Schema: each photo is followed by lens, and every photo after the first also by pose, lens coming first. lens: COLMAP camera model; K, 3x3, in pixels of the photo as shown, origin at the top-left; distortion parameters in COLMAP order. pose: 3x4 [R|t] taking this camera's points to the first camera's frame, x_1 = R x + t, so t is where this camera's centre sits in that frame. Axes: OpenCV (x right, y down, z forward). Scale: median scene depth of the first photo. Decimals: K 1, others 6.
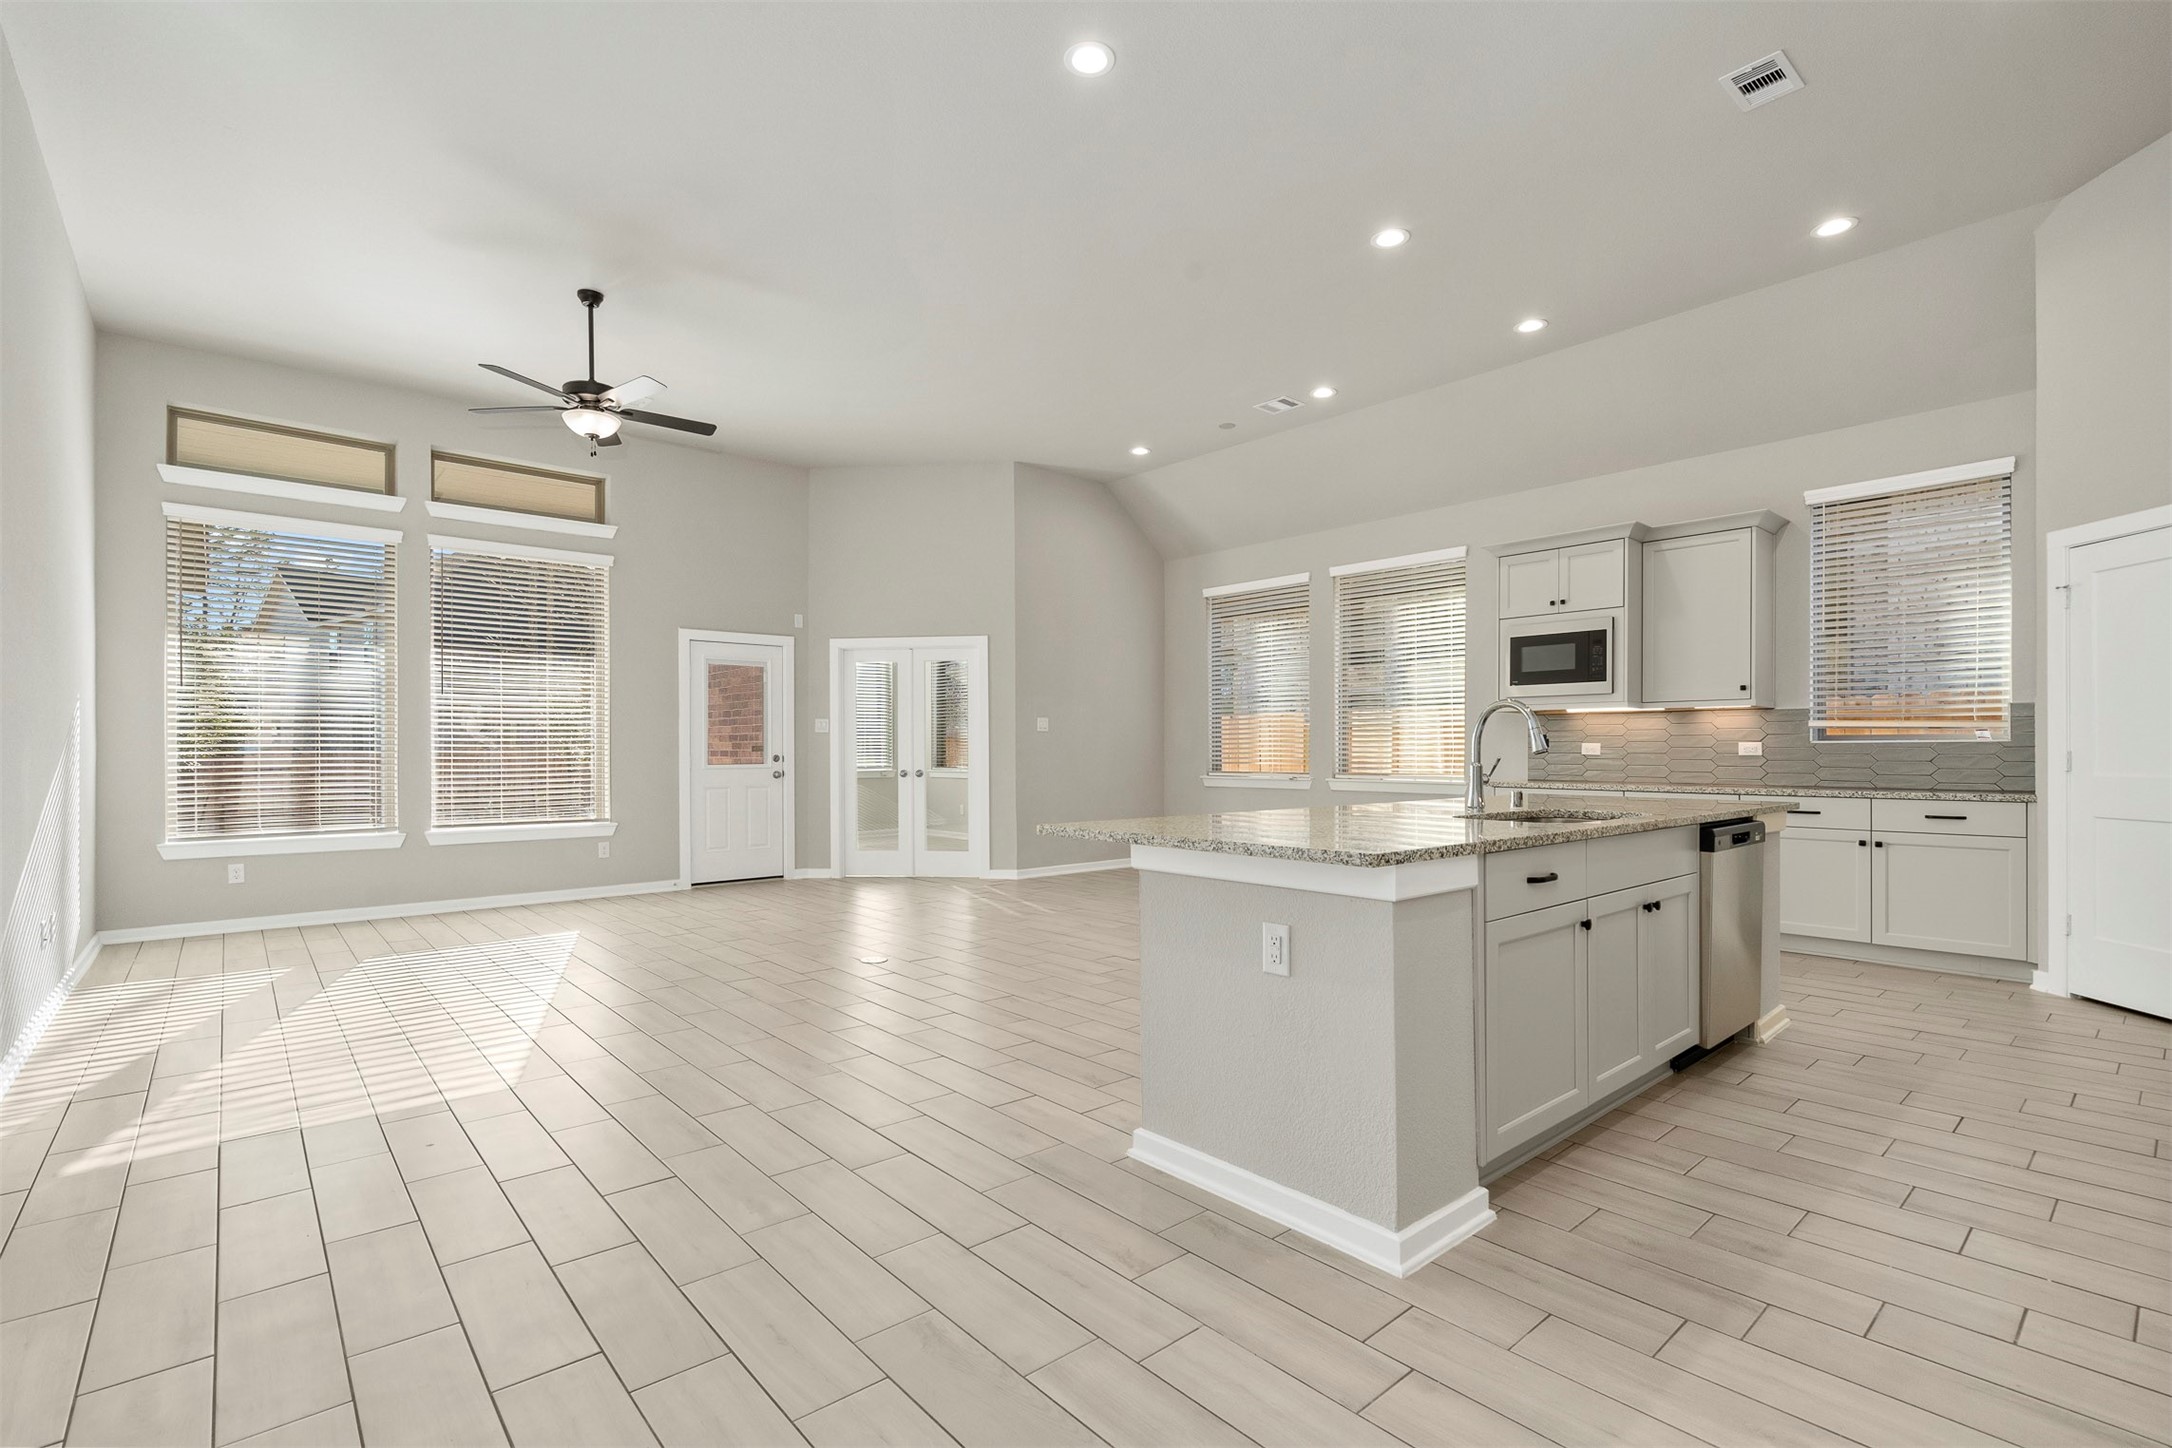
lens RADIAL K [[990.1, 0, 1073.9], [0, 990.1, 752.9], [0, 0, 1]] dist [0.001527, 0.000791]
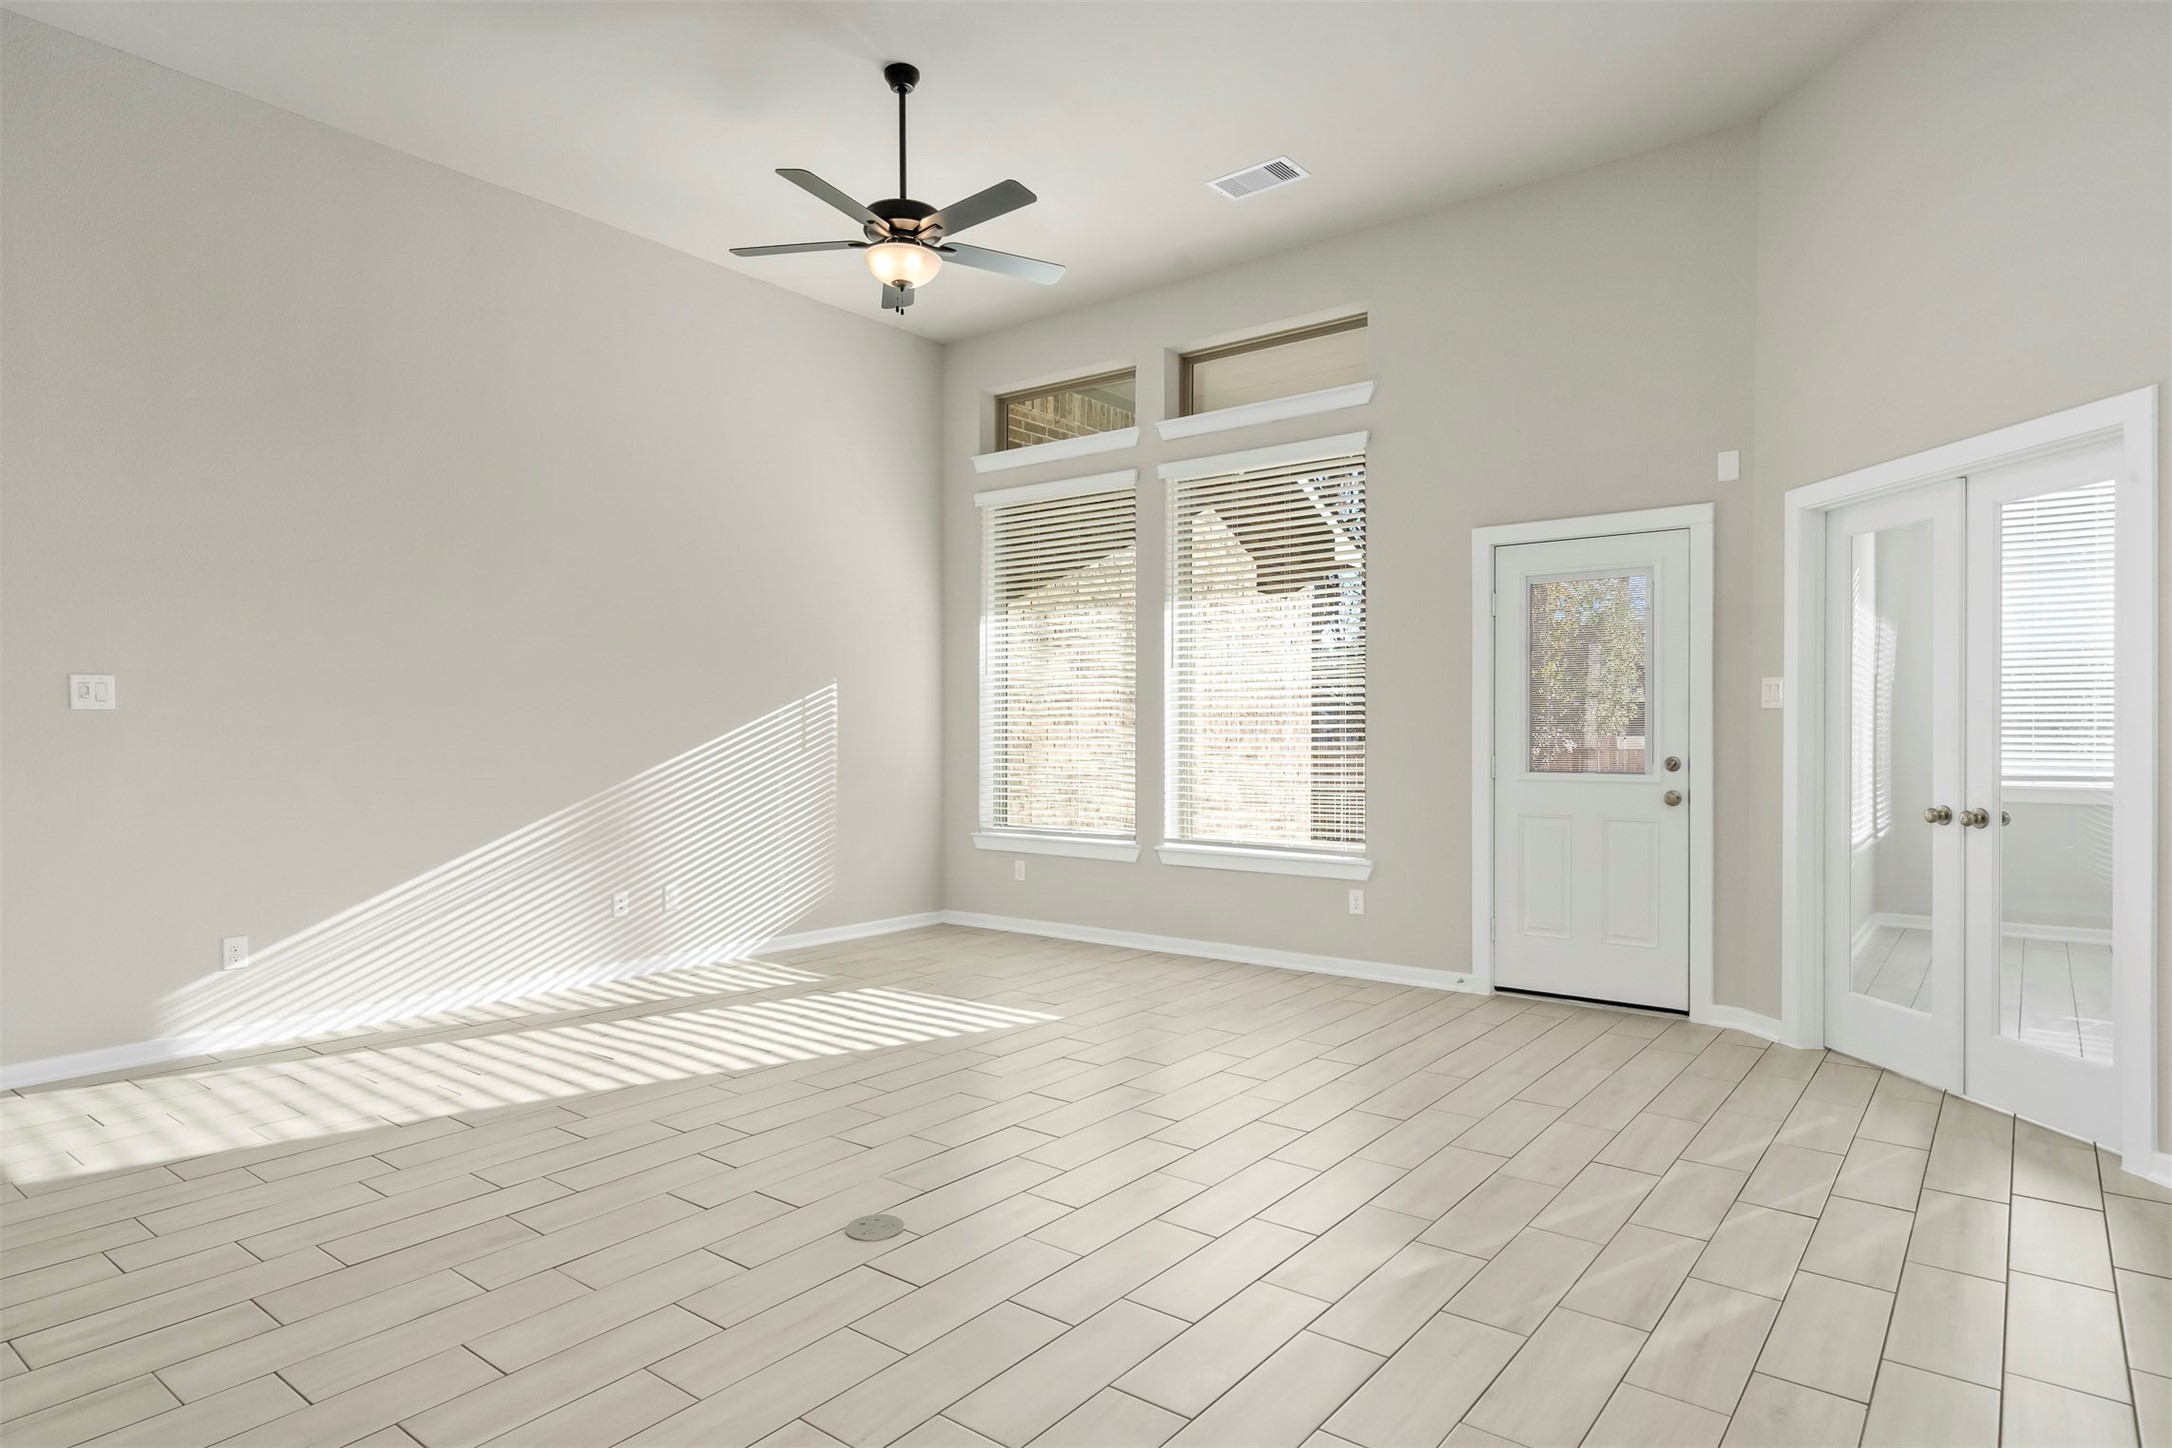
lens RADIAL K [[1217.8, 0, 1068.9], [0, 1217.8, 734.8], [0, 0, 1]] dist [0.003605, 0.002161]
pose [[0.188566, 0.009510, -0.982015, 0.243810], [-0.000559, 0.999954, 0.009576, -0.015283], [0.982060, -0.001257, 0.188562, 0.653182]]
